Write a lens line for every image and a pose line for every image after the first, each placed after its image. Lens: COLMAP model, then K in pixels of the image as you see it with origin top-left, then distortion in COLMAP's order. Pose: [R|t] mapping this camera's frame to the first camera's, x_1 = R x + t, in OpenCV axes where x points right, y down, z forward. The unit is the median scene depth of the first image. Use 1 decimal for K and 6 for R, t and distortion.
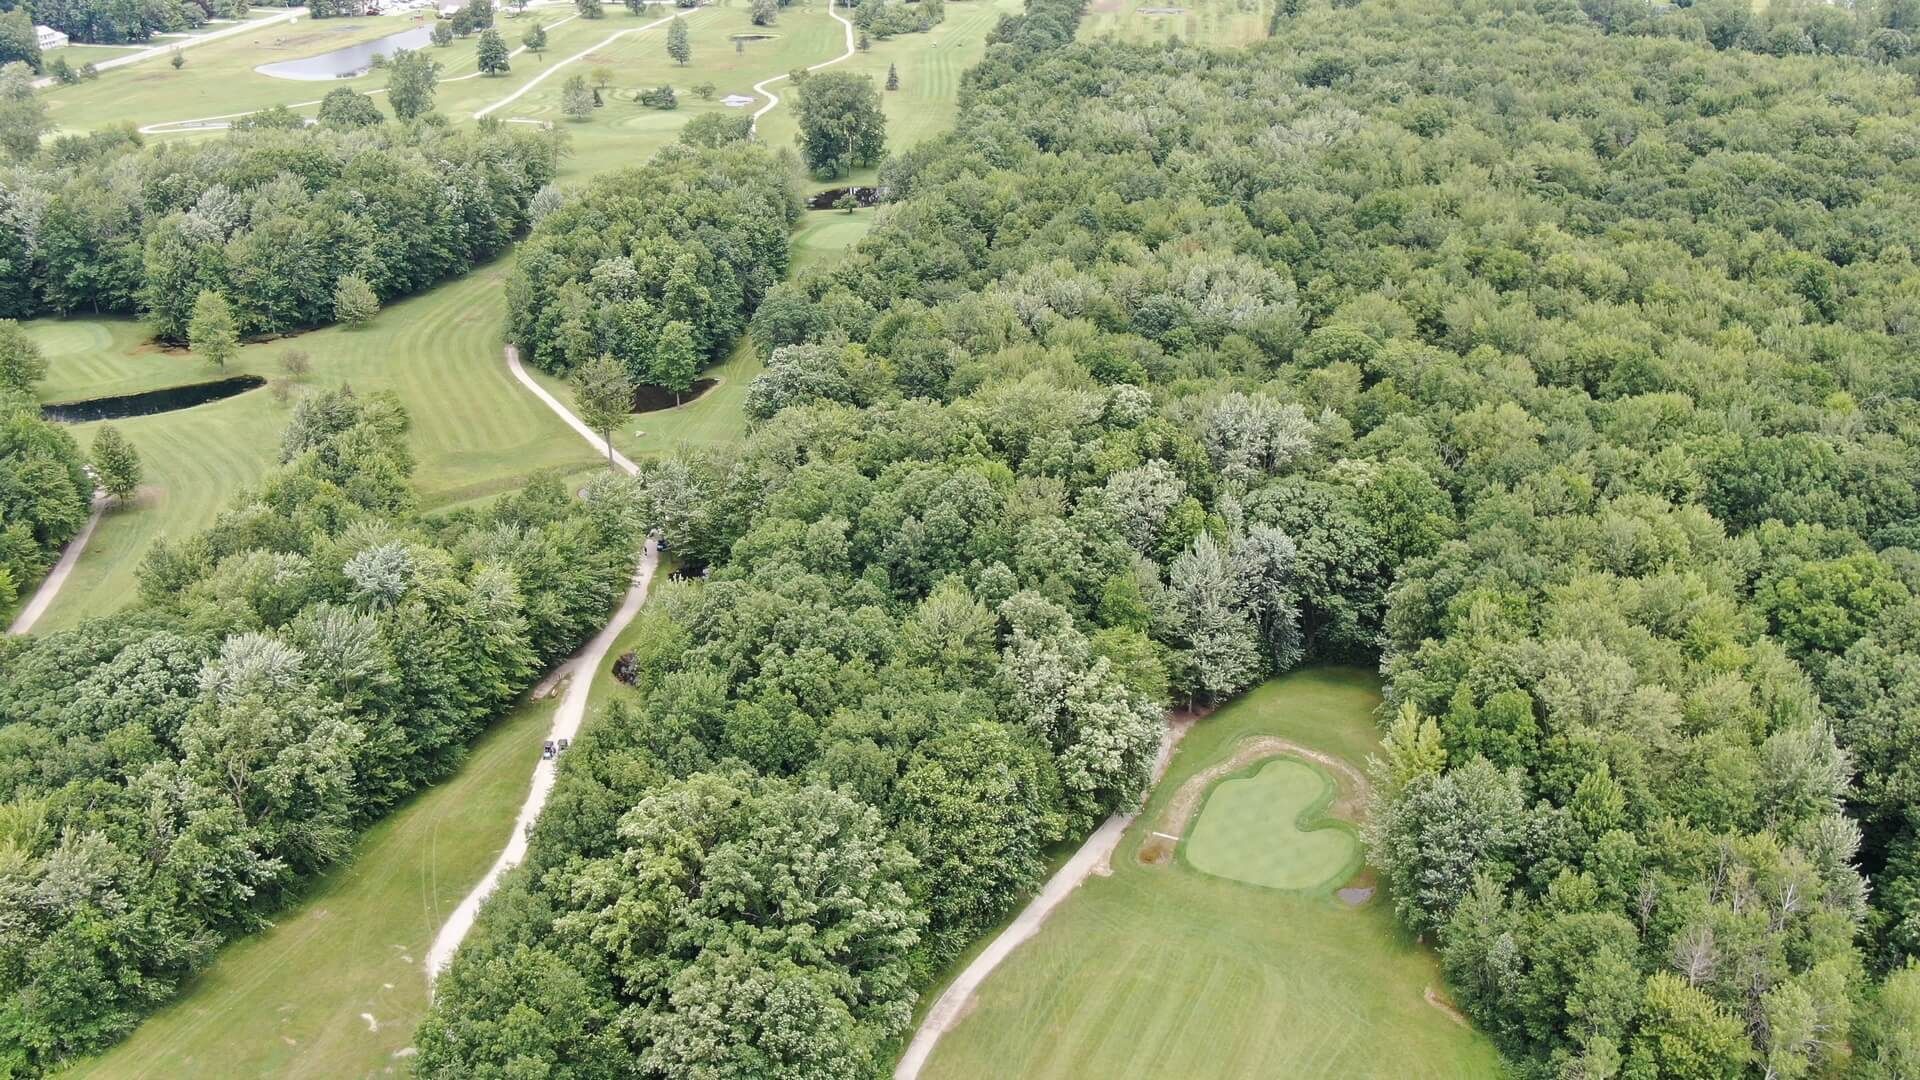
lens RADIAL K [[1694.0, 0, 946.3], [0, 1694.0, 573.0], [0, 0, 1]] dist [-0.001947, 0.019265]
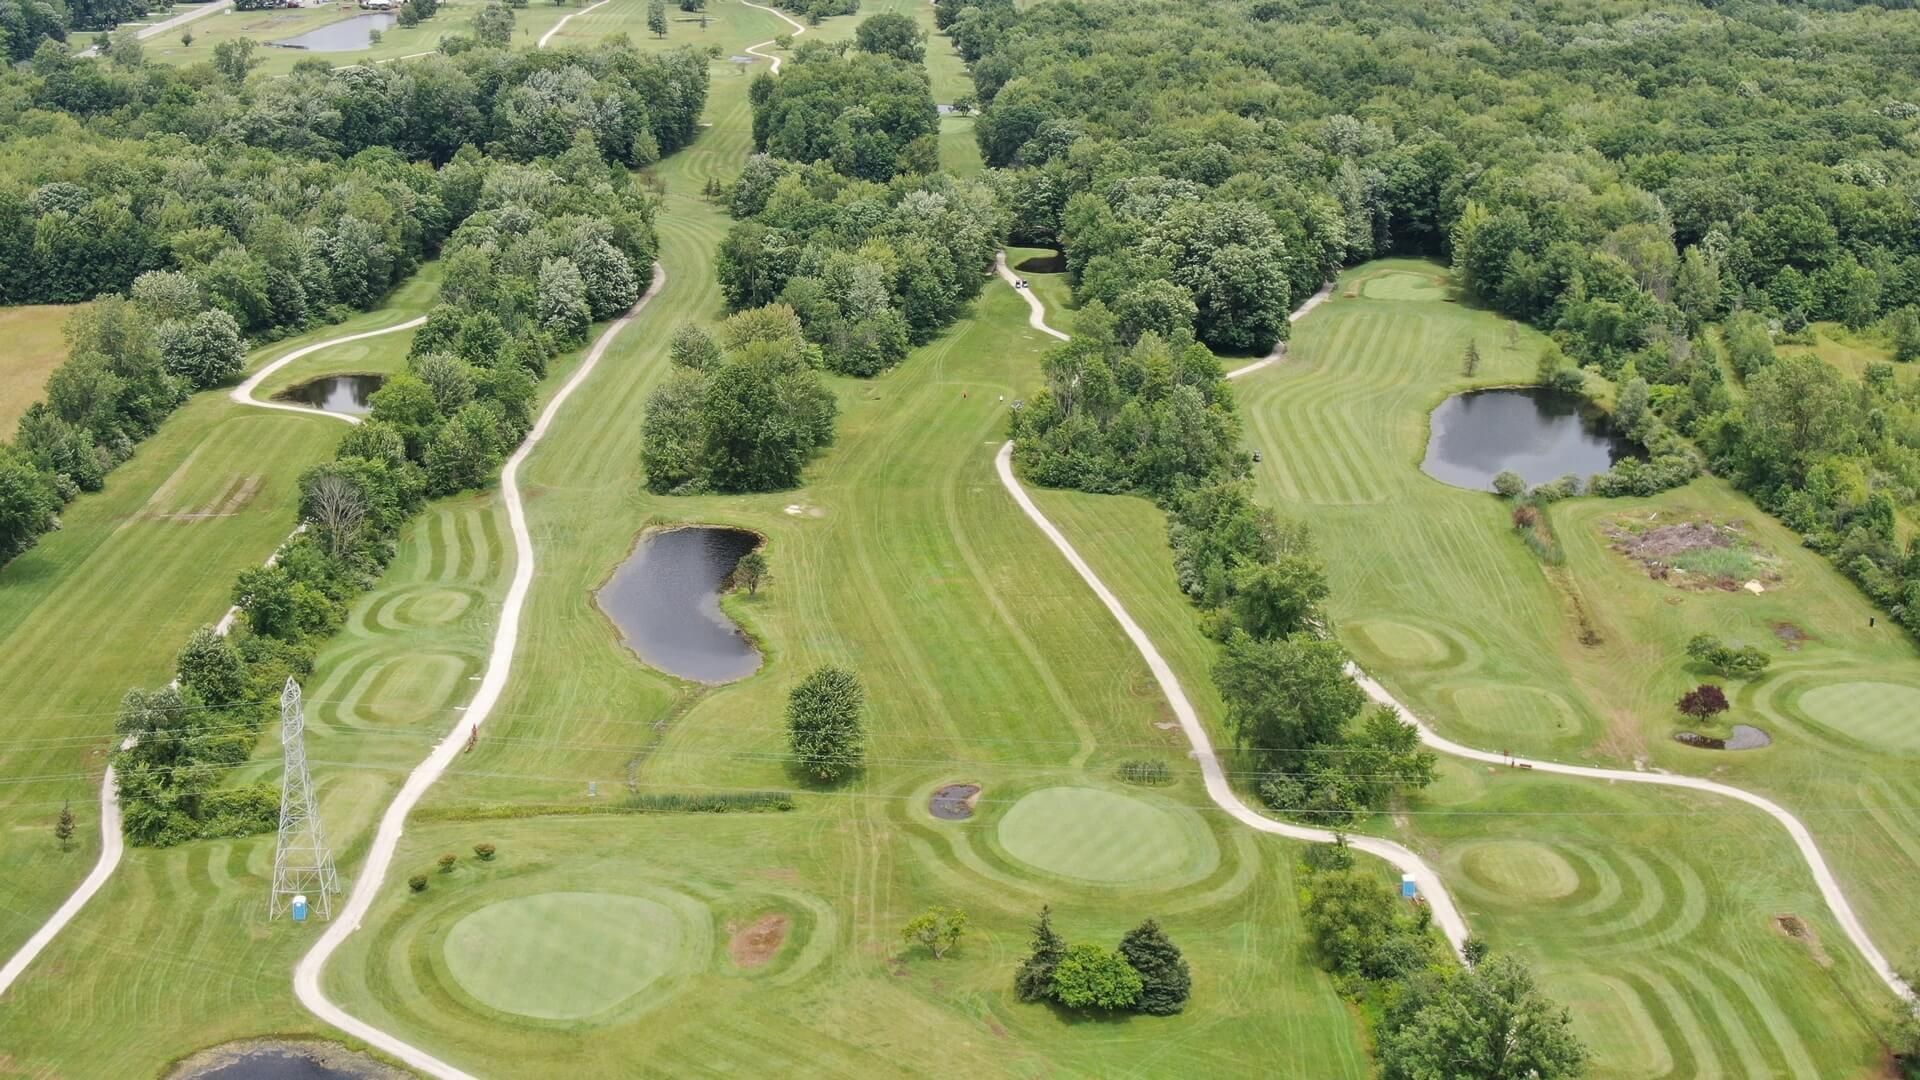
lens RADIAL K [[2250.7, 0, 916.5], [0, 2250.7, 539.6], [0, 0, 1]] dist [0.114789, -0.495828]
pose [[0.990141, -0.046760, 0.132042, -0.638484], [0.061740, 0.991818, -0.111736, 0.609015], [-0.125737, 0.118786, 0.984926, -1.308755]]
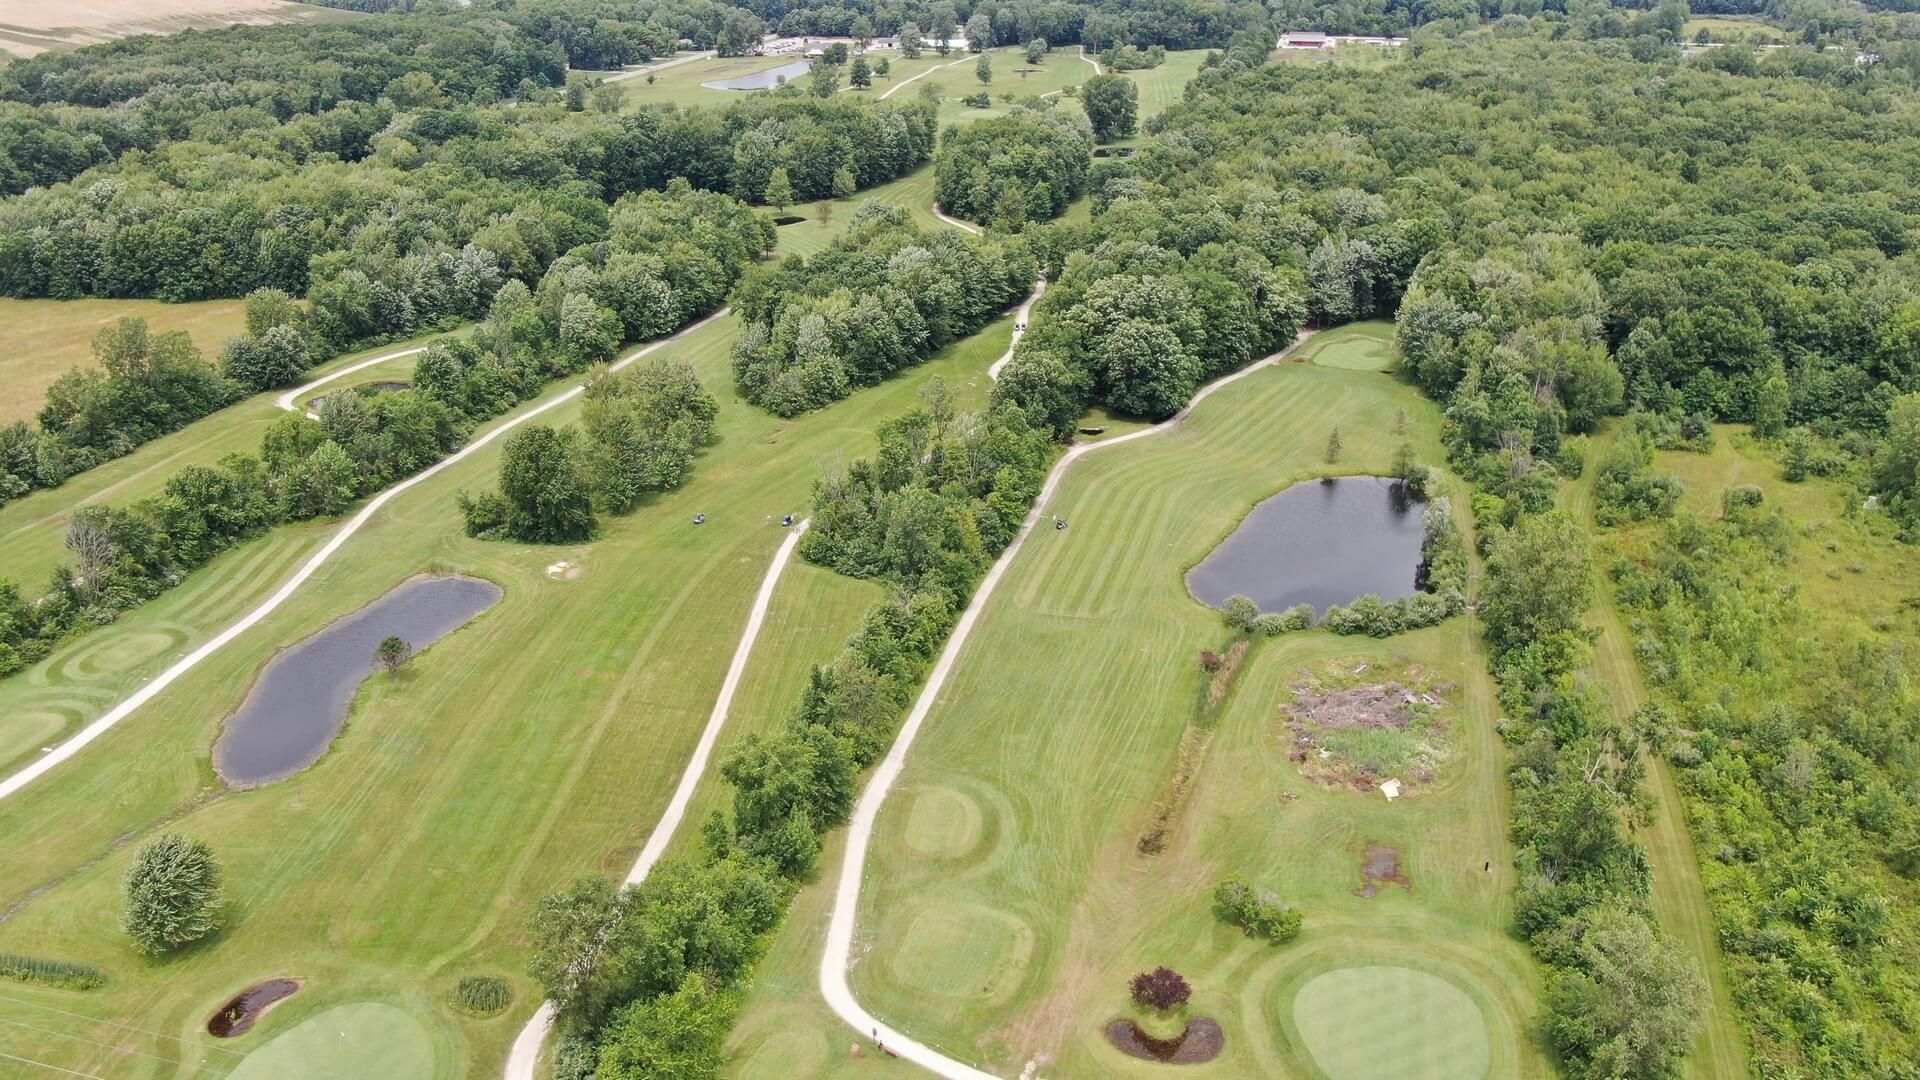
lens RADIAL K [[1506.5, 0, 960.0], [0, 1506.5, 540.0], [0, 0, 1]] dist [-0.014534, -0.000677]
pose [[0.993722, 0.040593, -0.104251, -0.088069], [-0.043825, 0.998621, -0.028903, 0.404023], [0.102934, 0.033291, 0.994131, -0.852549]]
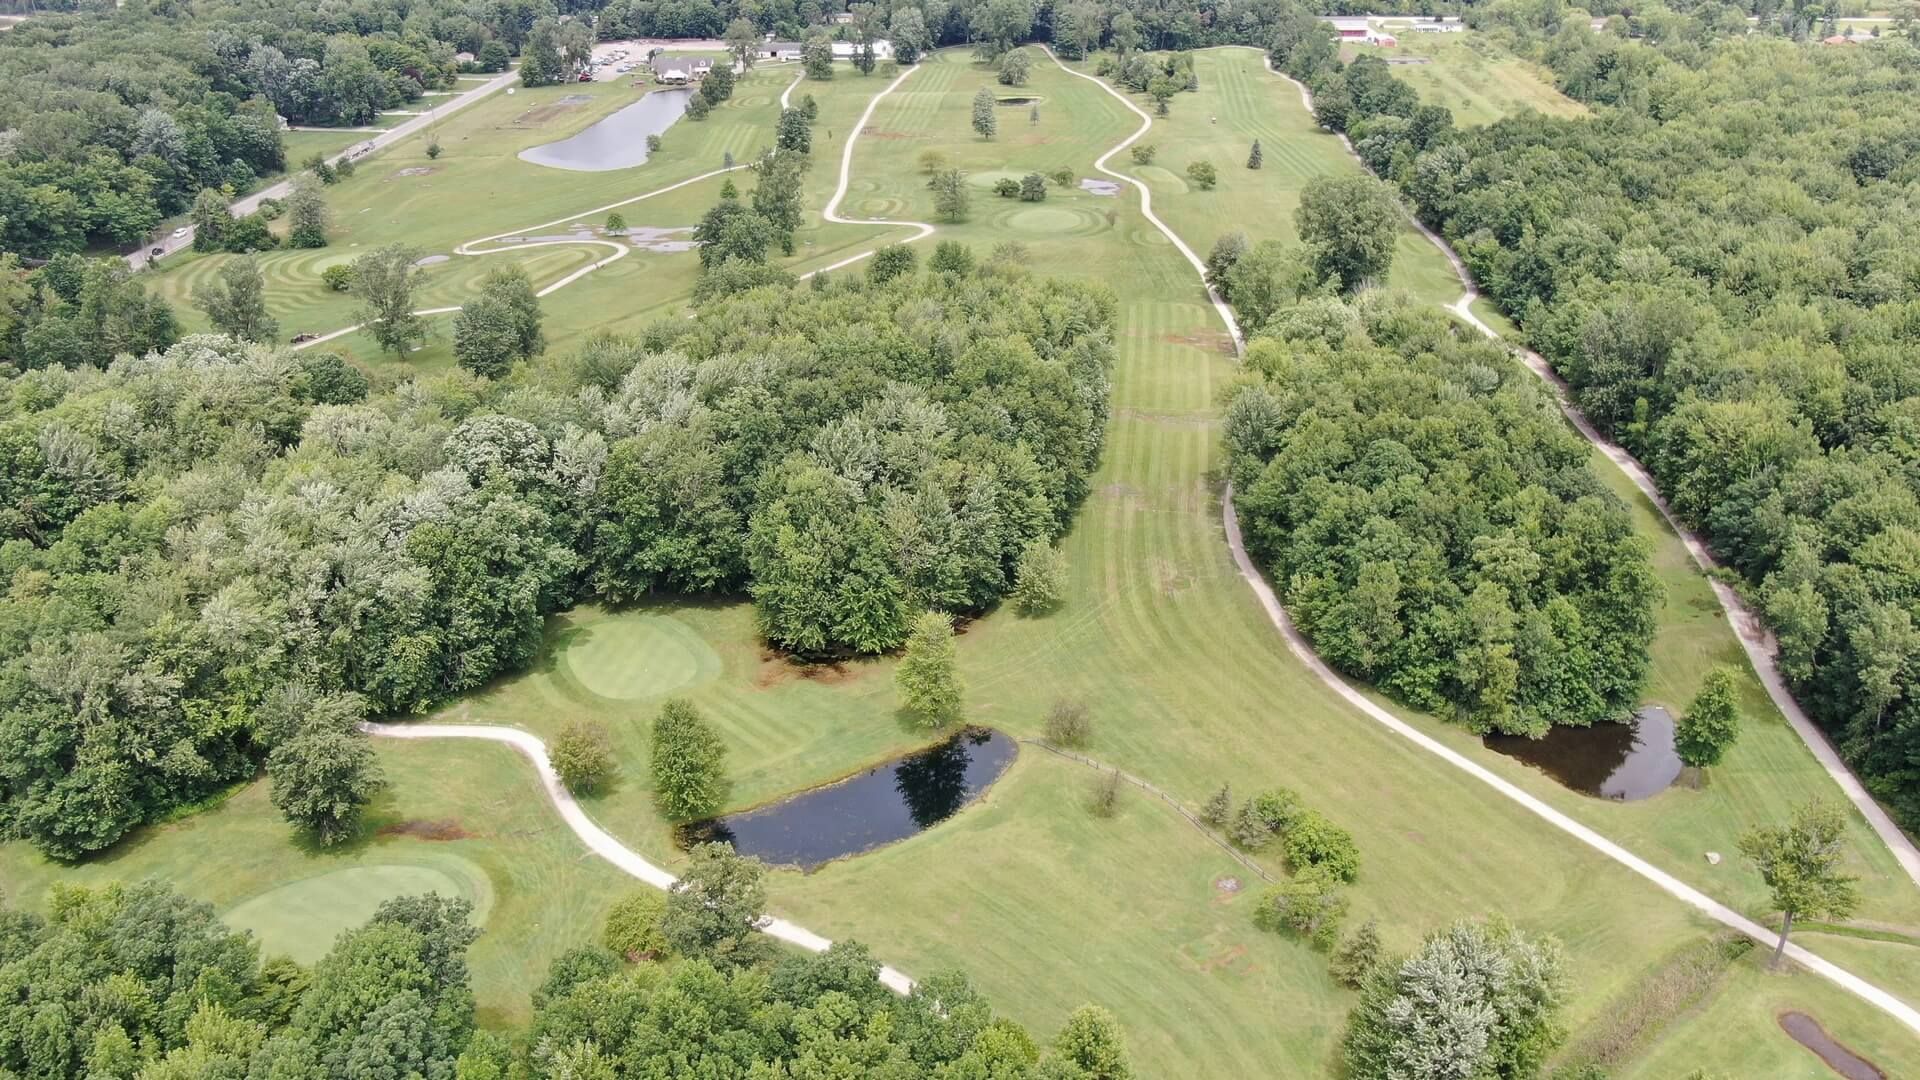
lens RADIAL K [[1506.5, 0, 960.0], [0, 1506.5, 540.0], [0, 0, 1]] dist [-0.014534, -0.000677]
pose [[0.998582, -0.032689, 0.042013, -0.673006], [0.032265, 0.999422, 0.010721, -0.300718], [-0.042339, -0.009350, 0.999060, 0.615616]]
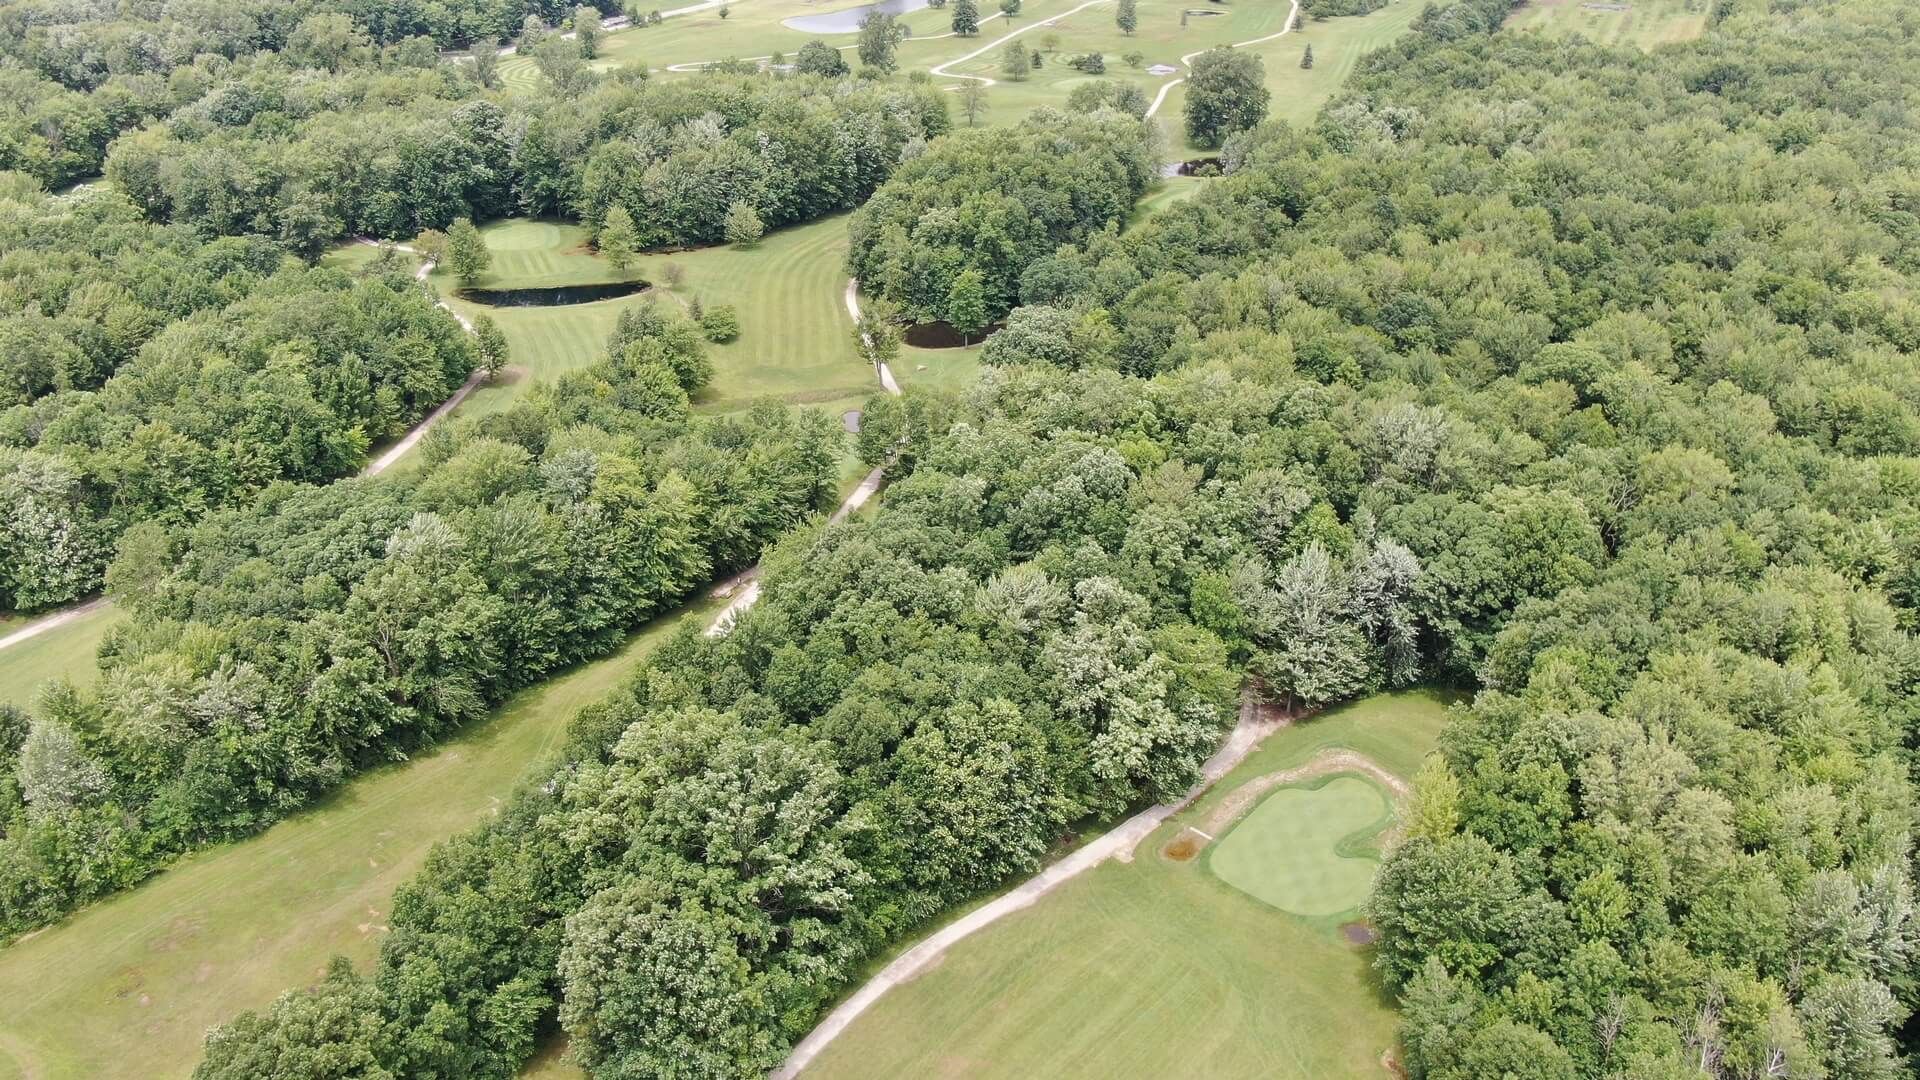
lens RADIAL K [[1451.1, 0, 960.0], [0, 1451.1, 540.0], [0, 0, 1]] dist [-0.016623, 0.006307]
pose [[0.949472, 0.147792, -0.276877, 0.178281], [-0.134561, 0.988685, 0.066303, -0.050056], [0.283543, -0.025697, 0.958615, 0.107403]]
